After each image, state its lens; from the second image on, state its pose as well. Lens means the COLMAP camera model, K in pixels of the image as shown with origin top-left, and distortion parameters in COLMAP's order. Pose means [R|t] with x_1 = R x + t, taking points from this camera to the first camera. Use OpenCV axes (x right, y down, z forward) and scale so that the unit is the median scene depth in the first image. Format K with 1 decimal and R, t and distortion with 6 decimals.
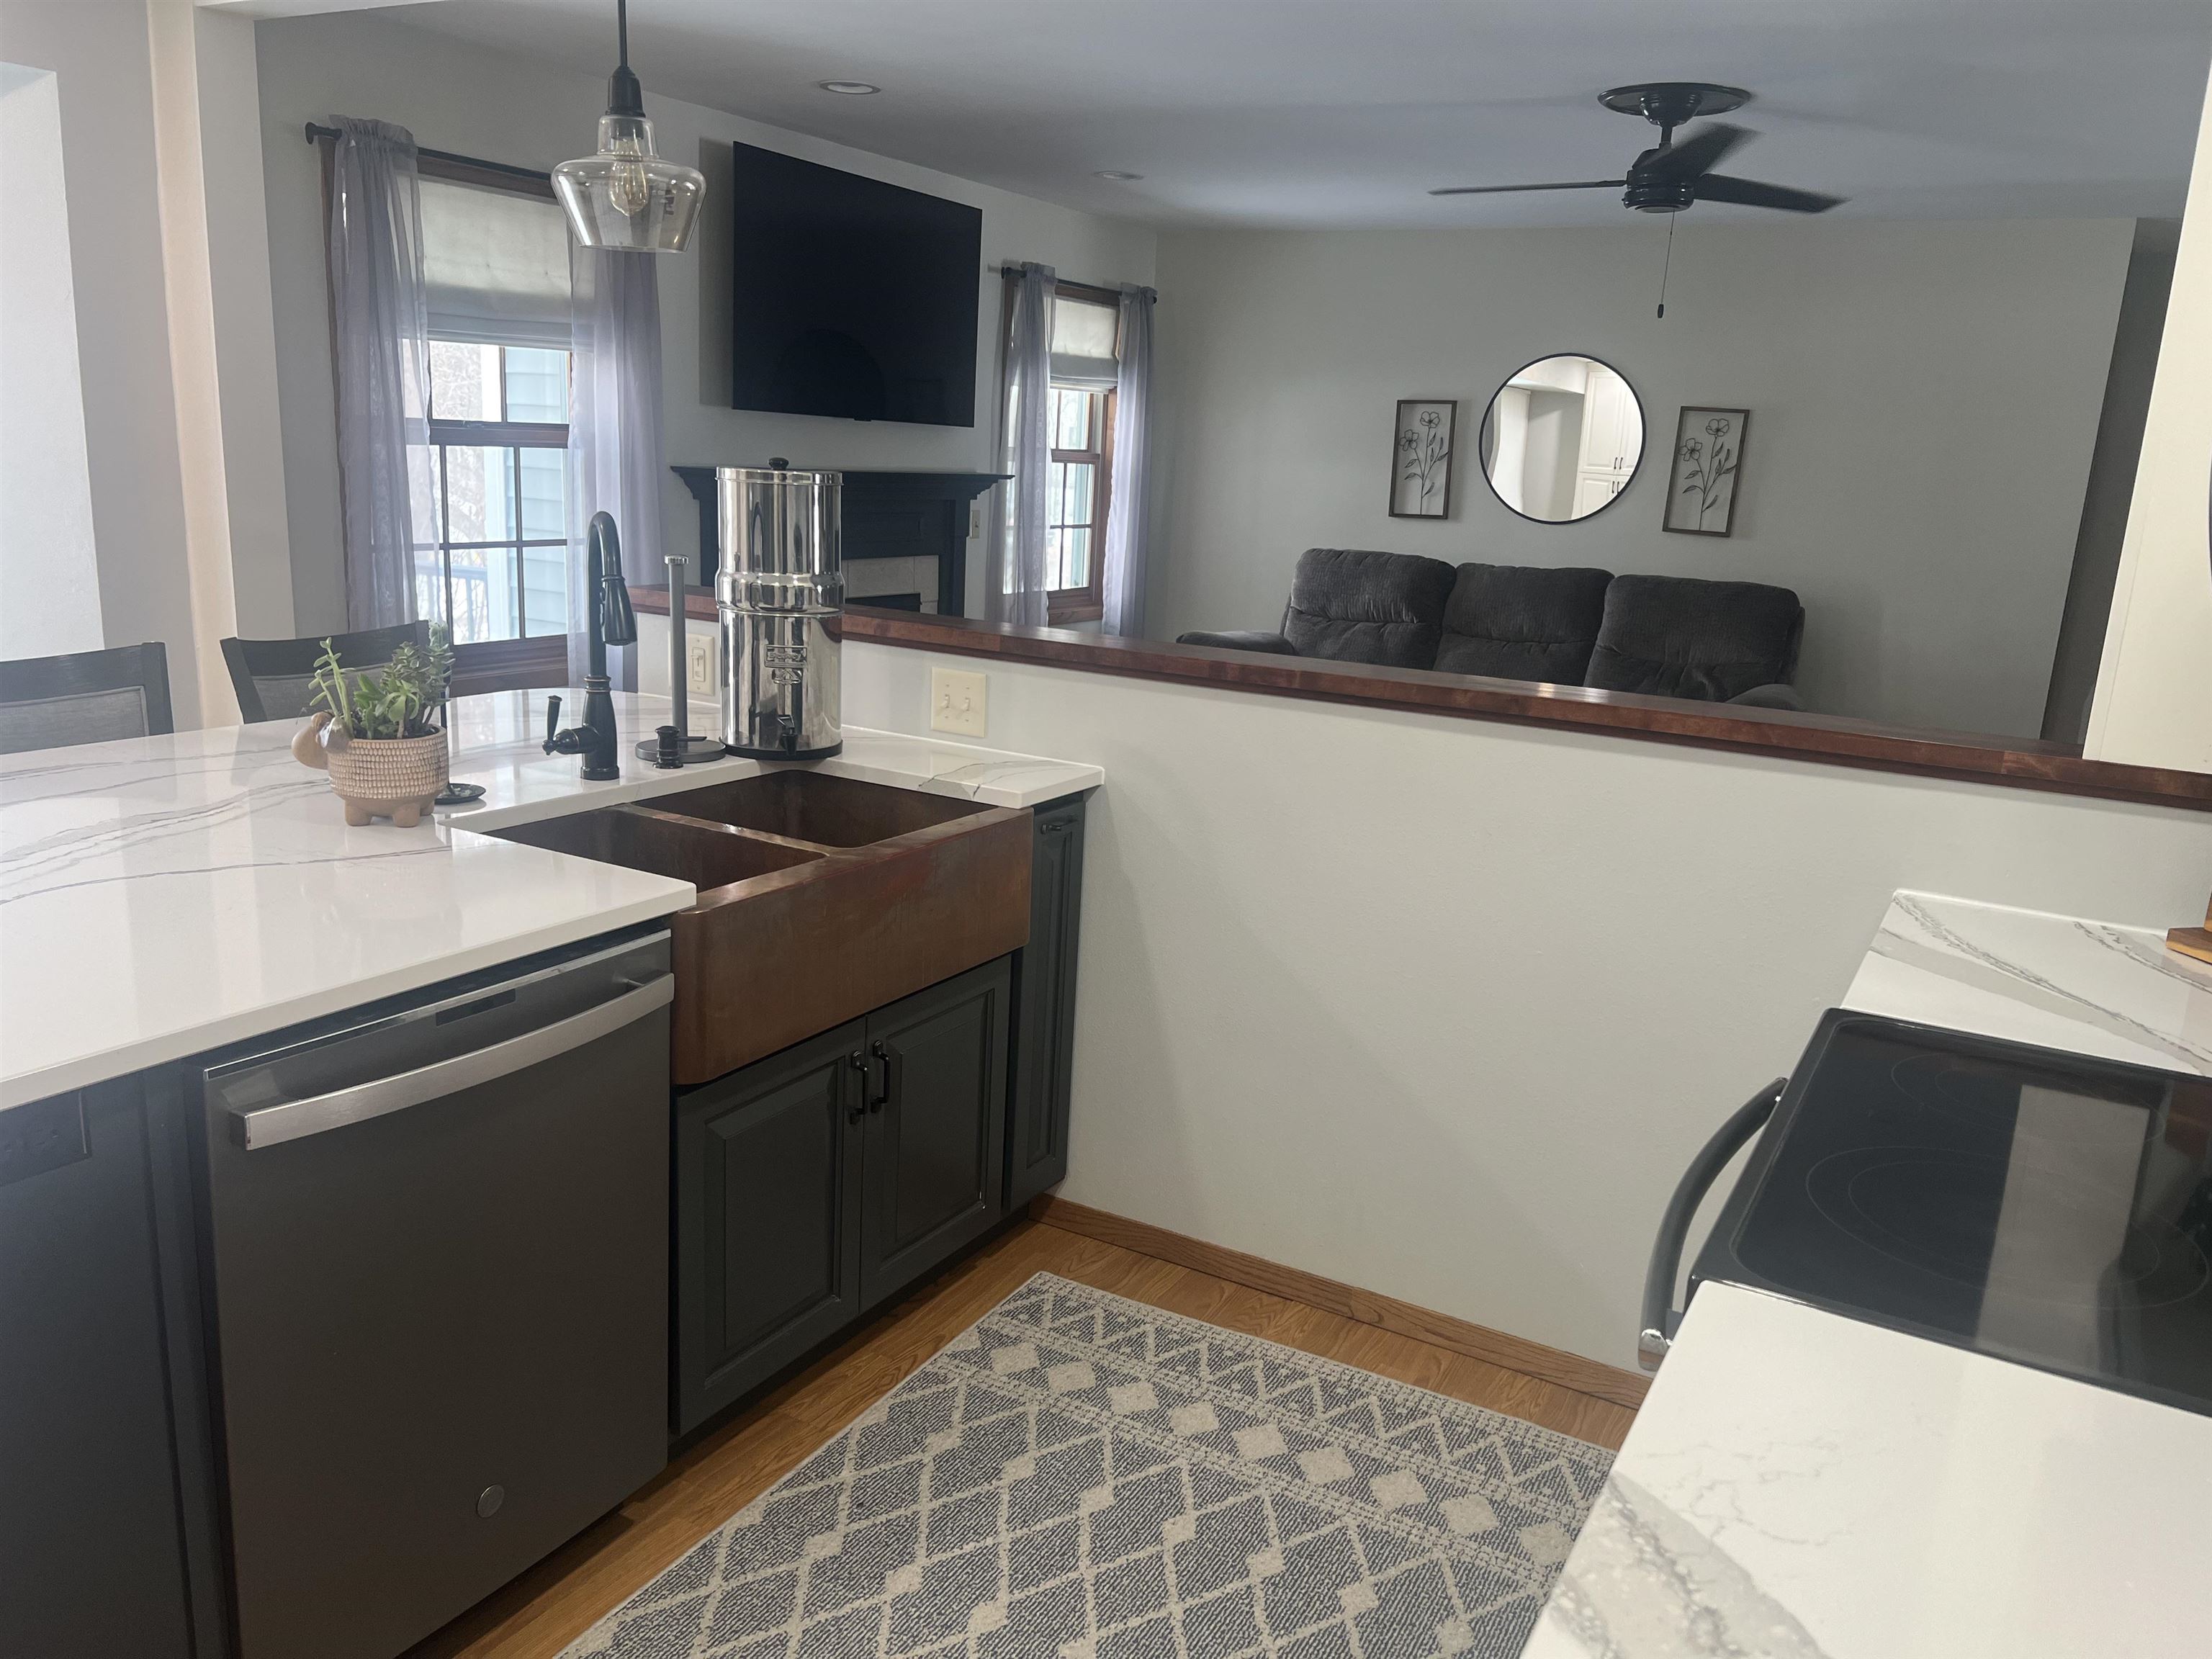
lens RADIAL K [[1668.7, 0, 1114.0], [0, 1668.7, 851.9], [0, 0, 1]] dist [0.064902, -0.093389]
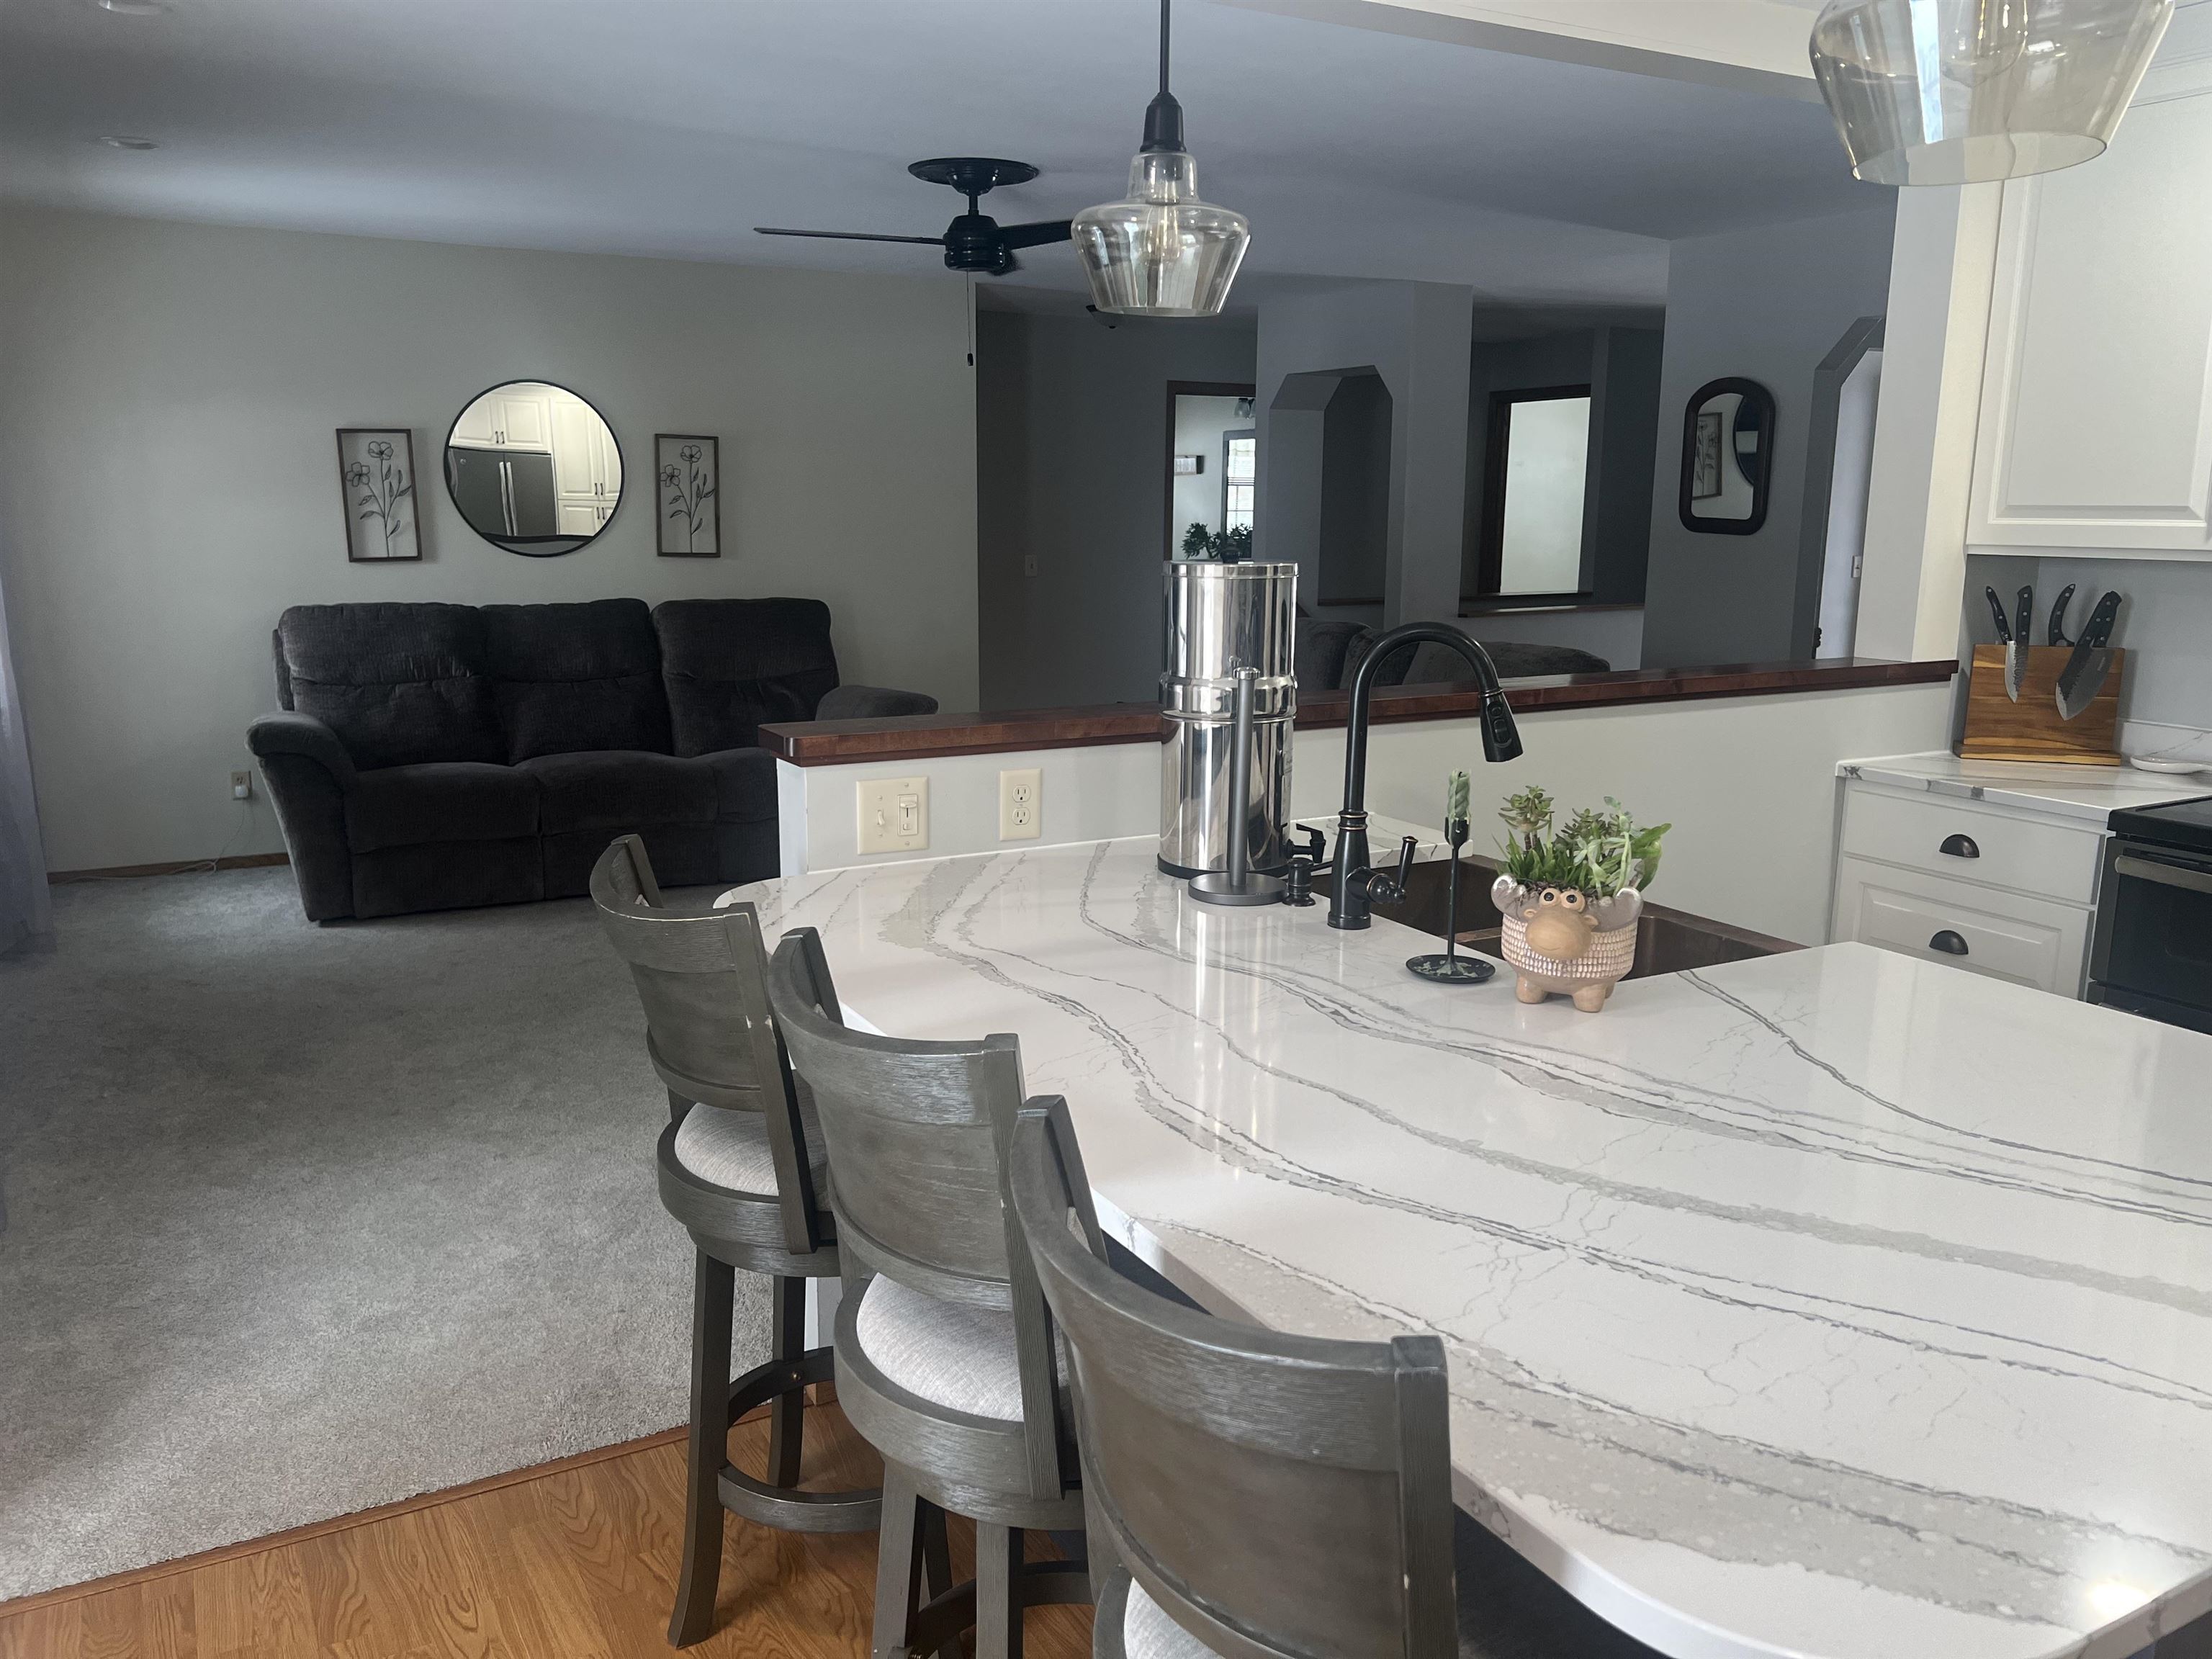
lens RADIAL K [[1601.0, 0, 1216.4], [0, 1601.0, 838.9], [0, 0, 1]] dist [0.056316, -0.071676]
pose [[0.525982, -0.224023, 0.820461, -0.803968], [0.222172, 0.967381, 0.121708, -0.164074], [-0.820964, 0.118268, 0.558597, 0.469945]]
